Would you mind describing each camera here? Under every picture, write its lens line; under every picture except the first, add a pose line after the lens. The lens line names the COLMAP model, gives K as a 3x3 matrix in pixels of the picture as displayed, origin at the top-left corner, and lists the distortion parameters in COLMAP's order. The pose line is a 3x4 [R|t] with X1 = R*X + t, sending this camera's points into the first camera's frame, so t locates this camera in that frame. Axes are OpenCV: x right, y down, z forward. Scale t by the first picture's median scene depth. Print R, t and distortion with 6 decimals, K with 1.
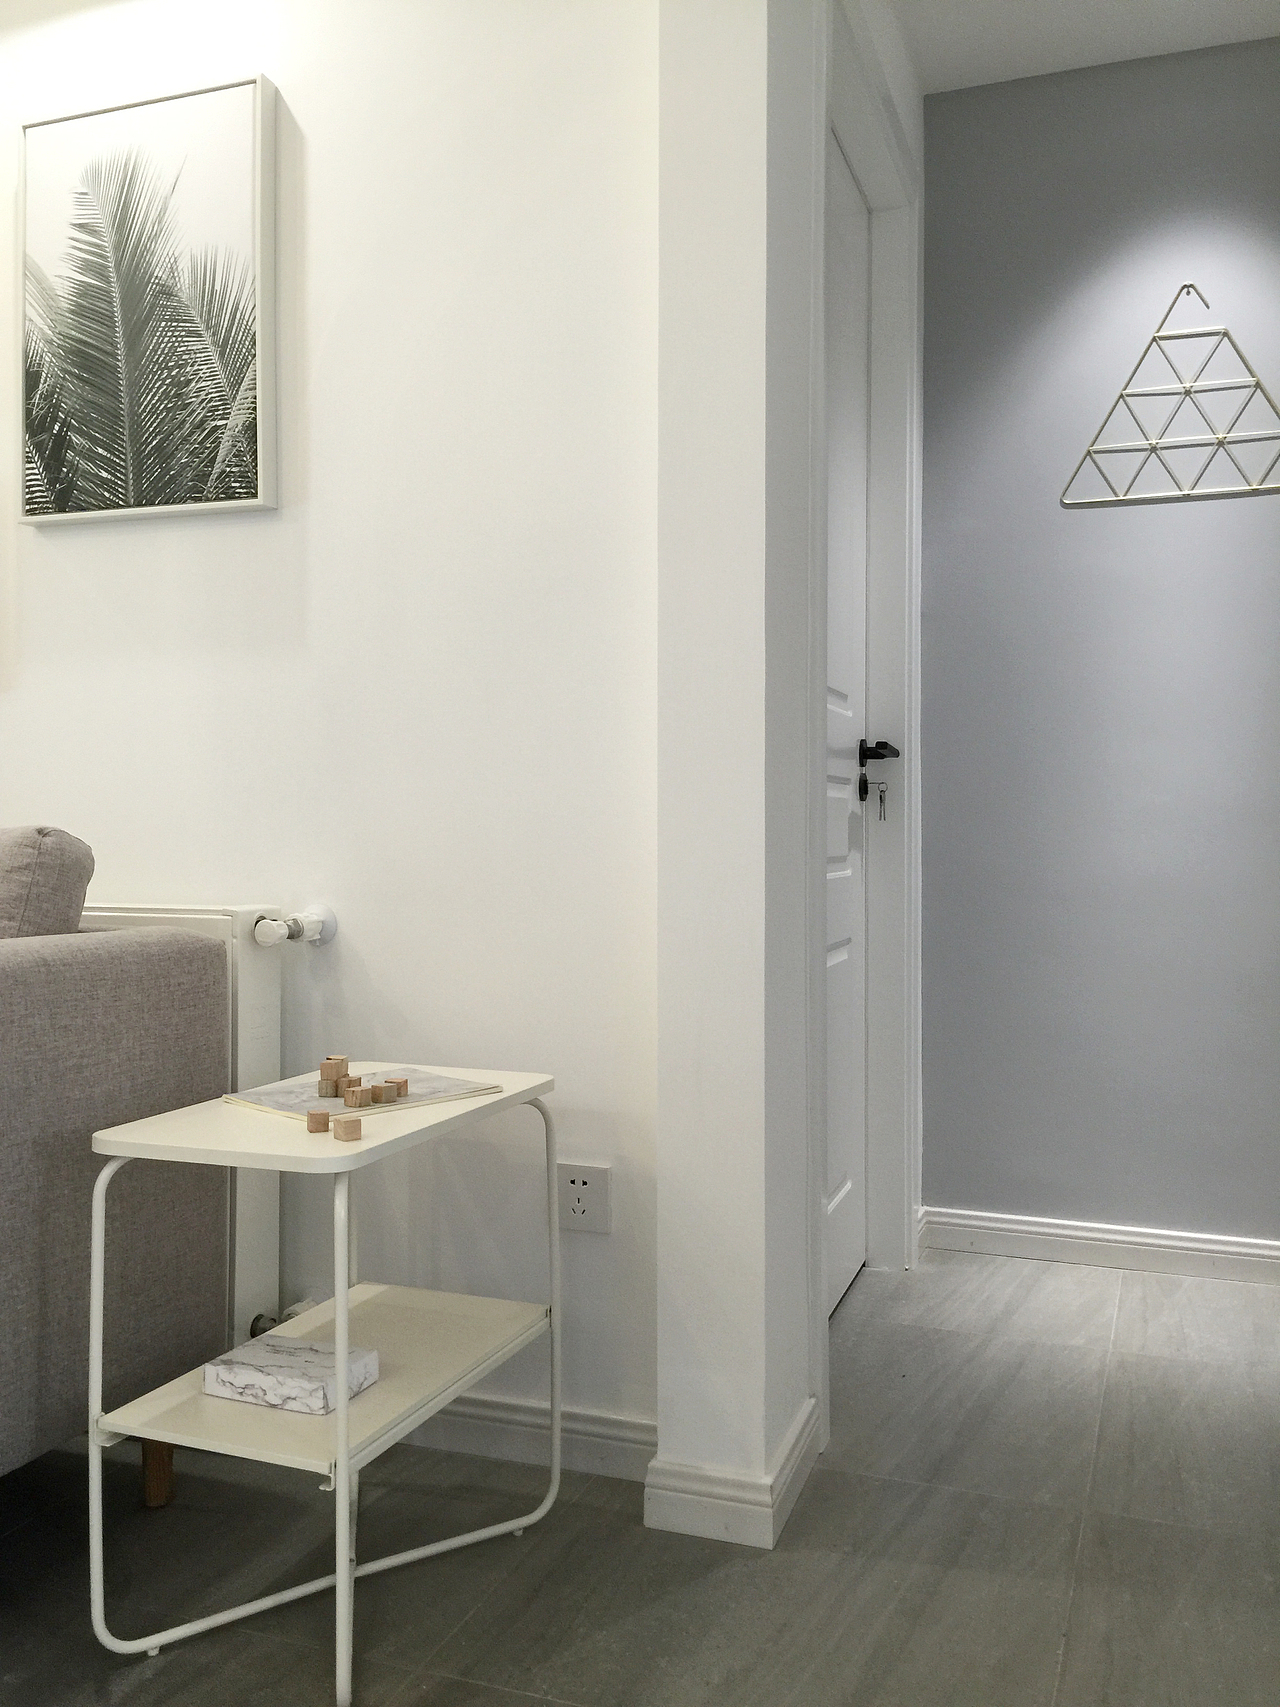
lens RADIAL K [[1462.2, 0, 648.1], [0, 1462.2, 852.2], [0, 0, 1]] dist [0.043651, -0.060388]
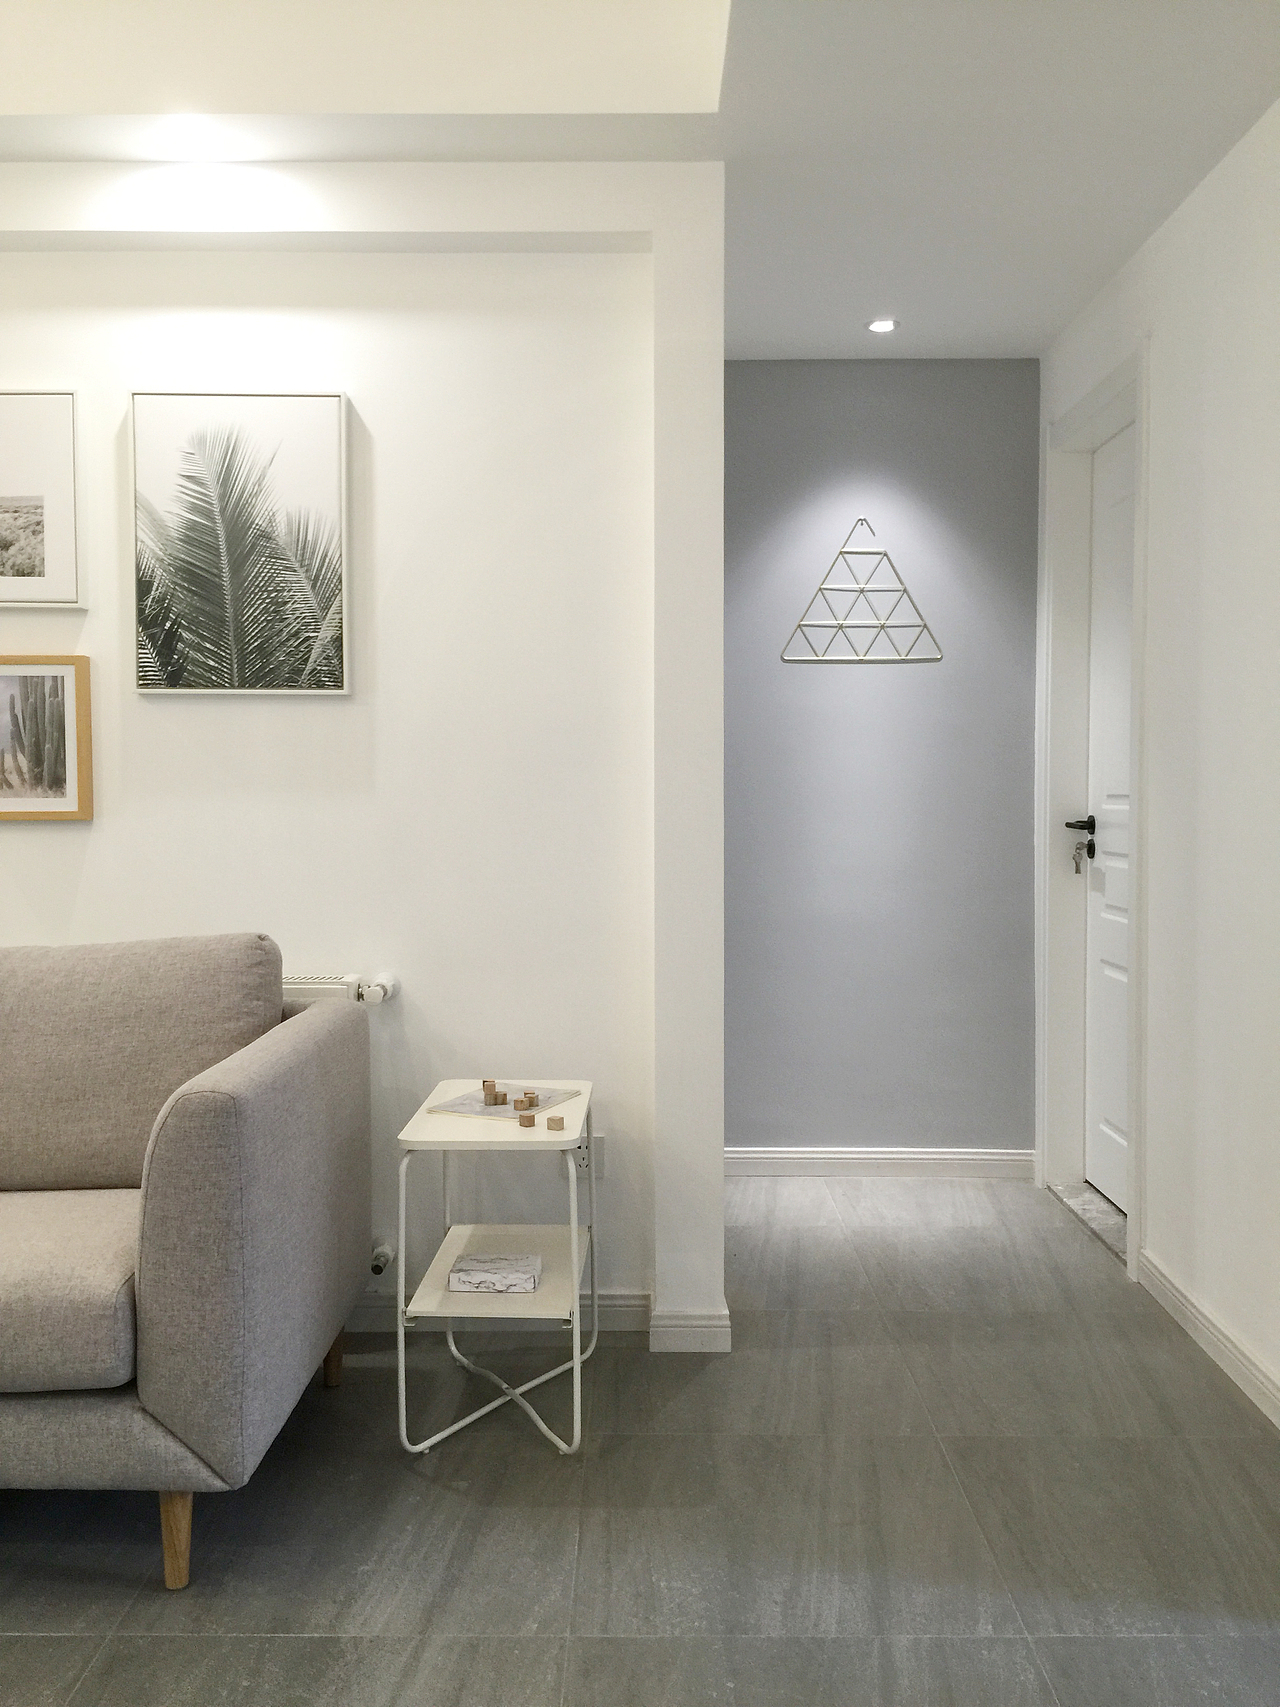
lens RADIAL K [[1462.2, 0, 637.0], [0, 1462.2, 857.0], [0, 0, 1]] dist [0.043651, -0.060388]
pose [[0.938258, -0.018065, 0.345464, -0.480465], [0.007702, 0.999479, 0.031347, -0.118219], [-0.345851, -0.026751, 0.937908, -0.425654]]
